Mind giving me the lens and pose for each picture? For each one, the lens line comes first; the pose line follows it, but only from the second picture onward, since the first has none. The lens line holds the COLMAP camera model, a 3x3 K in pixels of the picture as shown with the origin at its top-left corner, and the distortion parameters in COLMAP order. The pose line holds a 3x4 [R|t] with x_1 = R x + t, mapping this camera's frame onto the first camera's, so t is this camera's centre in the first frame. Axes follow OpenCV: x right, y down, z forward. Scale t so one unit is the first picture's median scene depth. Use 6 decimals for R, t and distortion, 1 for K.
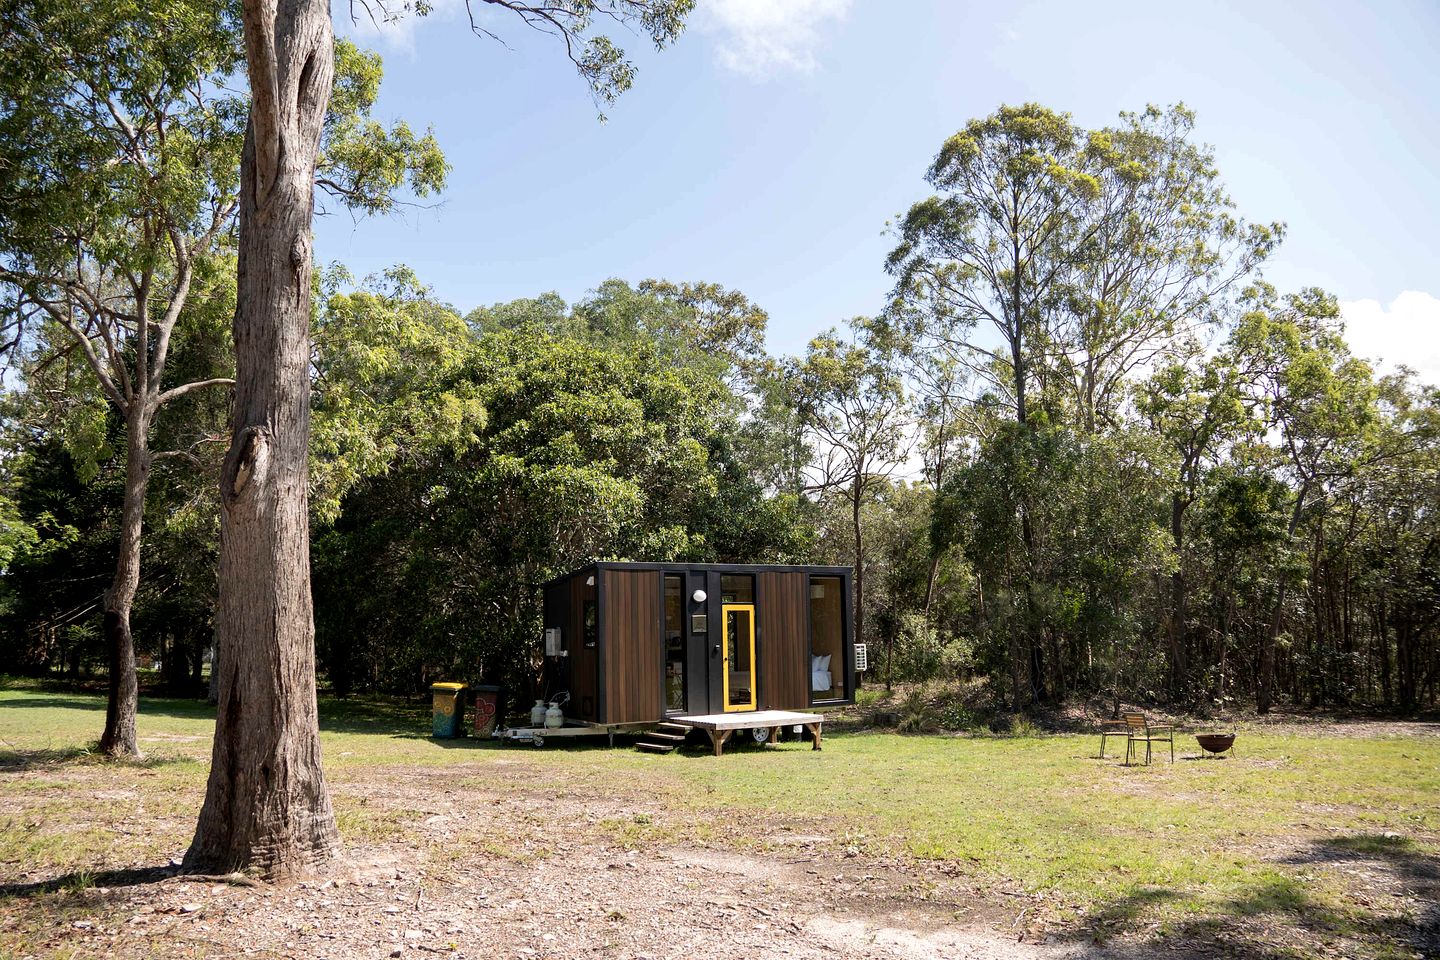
lens RADIAL K [[1023.7, 0, 697.9], [0, 1023.7, 485.4], [0, 0, 1]] dist [-0.168859, 0.105757]
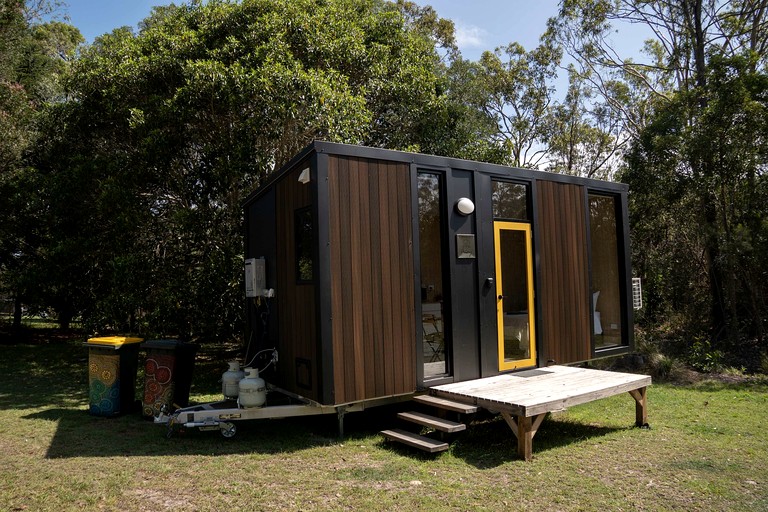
lens RADIAL K [[546.0, 0, 372.2], [0, 546.0, 258.9], [0, 0, 1]] dist [-0.168859, 0.105757]
pose [[0.999893, -0.014041, -0.004167, -0.062170], [0.014347, 0.996197, 0.085945, 0.115508], [0.002944, -0.085995, 0.996291, 0.657195]]
